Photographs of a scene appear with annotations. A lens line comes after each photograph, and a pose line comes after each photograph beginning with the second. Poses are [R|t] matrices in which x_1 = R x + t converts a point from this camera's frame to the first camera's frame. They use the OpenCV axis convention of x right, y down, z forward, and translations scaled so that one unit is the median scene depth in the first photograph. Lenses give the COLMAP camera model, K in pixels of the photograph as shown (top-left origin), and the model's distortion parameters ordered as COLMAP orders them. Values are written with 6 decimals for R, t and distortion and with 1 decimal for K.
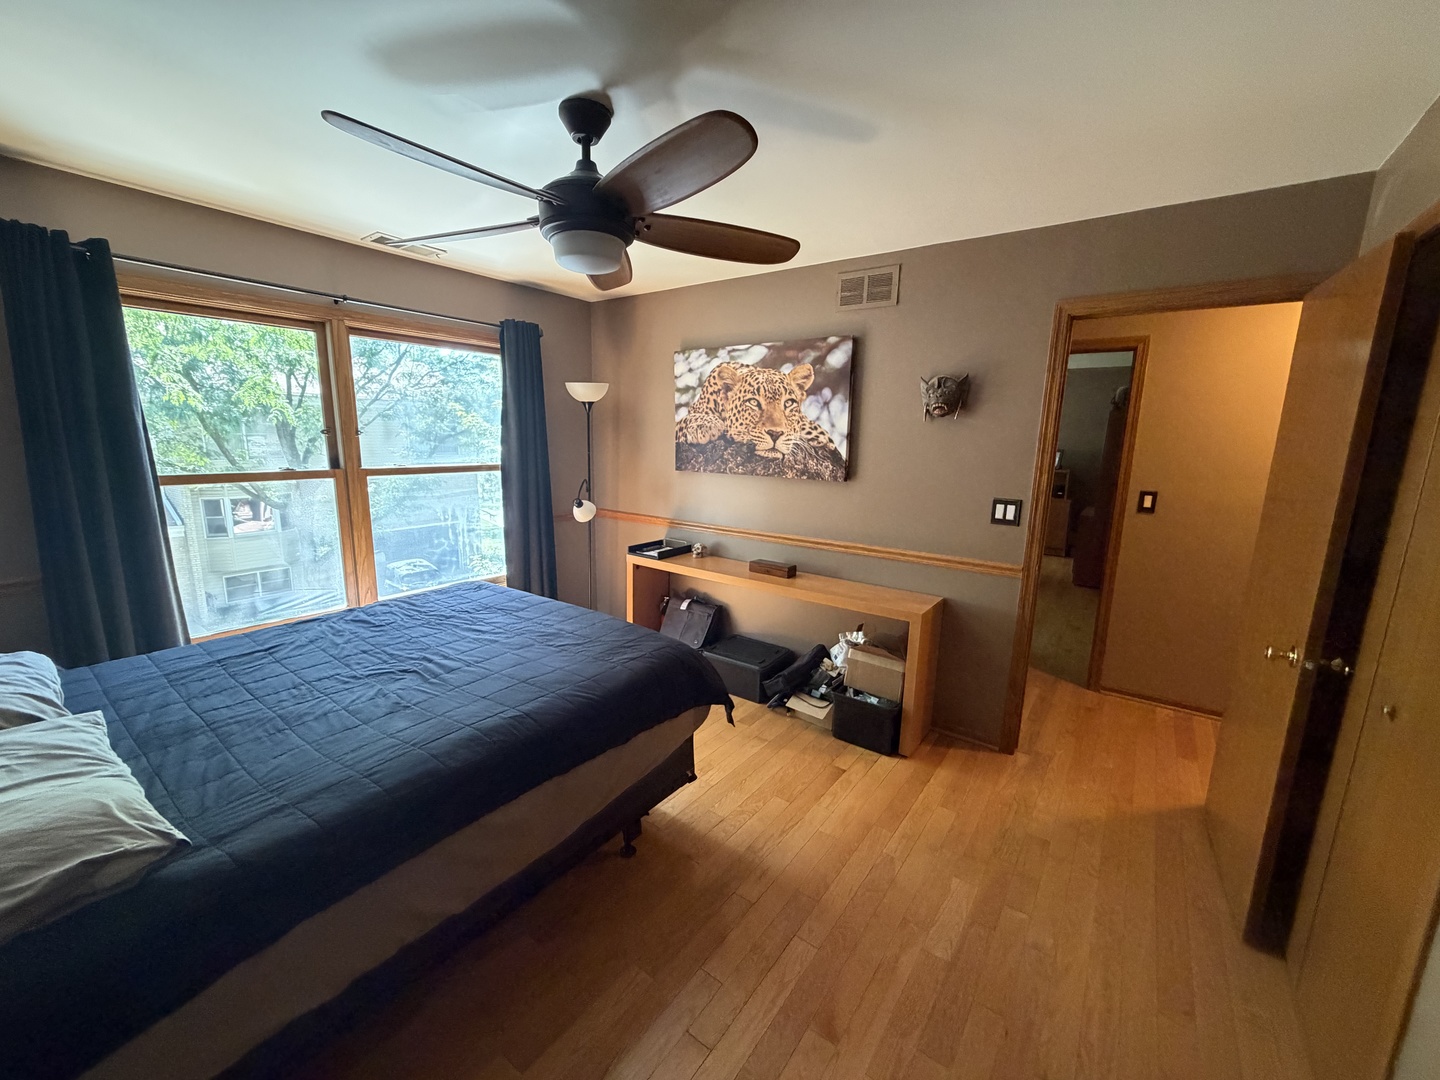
lens RADIAL K [[572.2, 0, 720.0], [0, 572.2, 540.0], [0, 0, 1]] dist [0.000128, 0.000051]
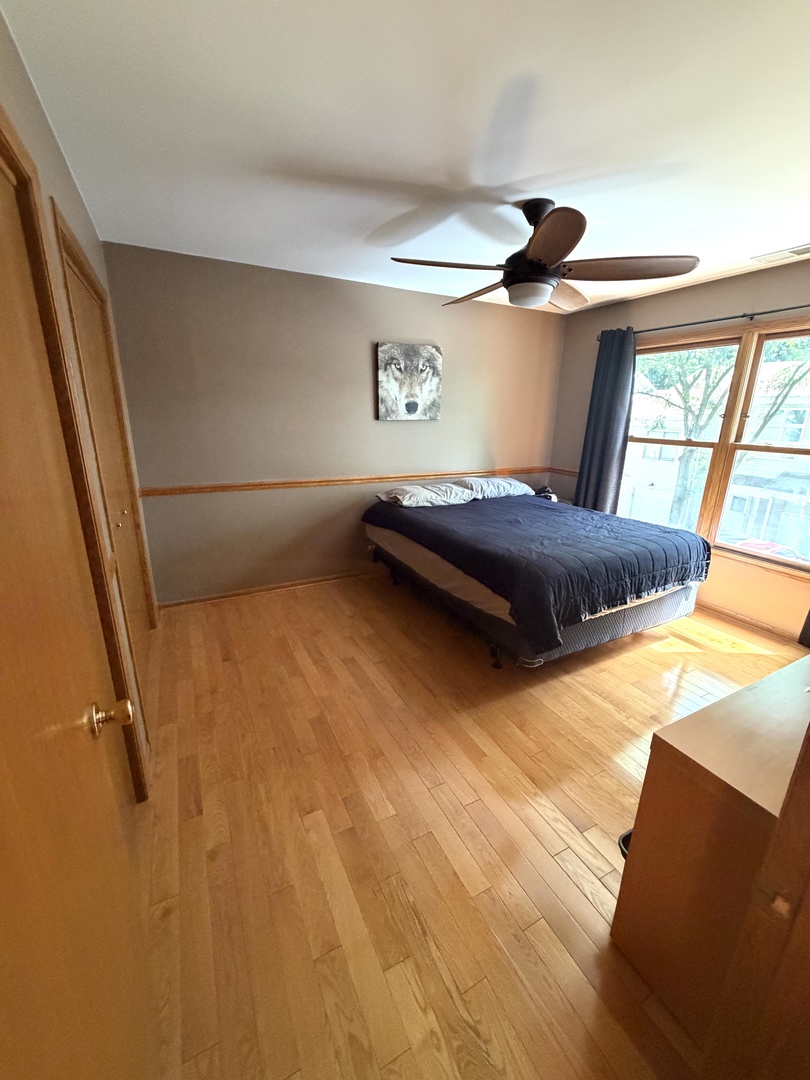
lens RADIAL K [[429.1, 0, 405.3], [0, 429.1, 535.9], [0, 0, 1]] dist [0.000128, 0.000051]
pose [[-0.424554, 0.224122, -0.877225, 0.793299], [-0.194409, 0.923714, 0.330088, -0.132237], [0.884284, 0.310680, -0.348596, 0.899761]]
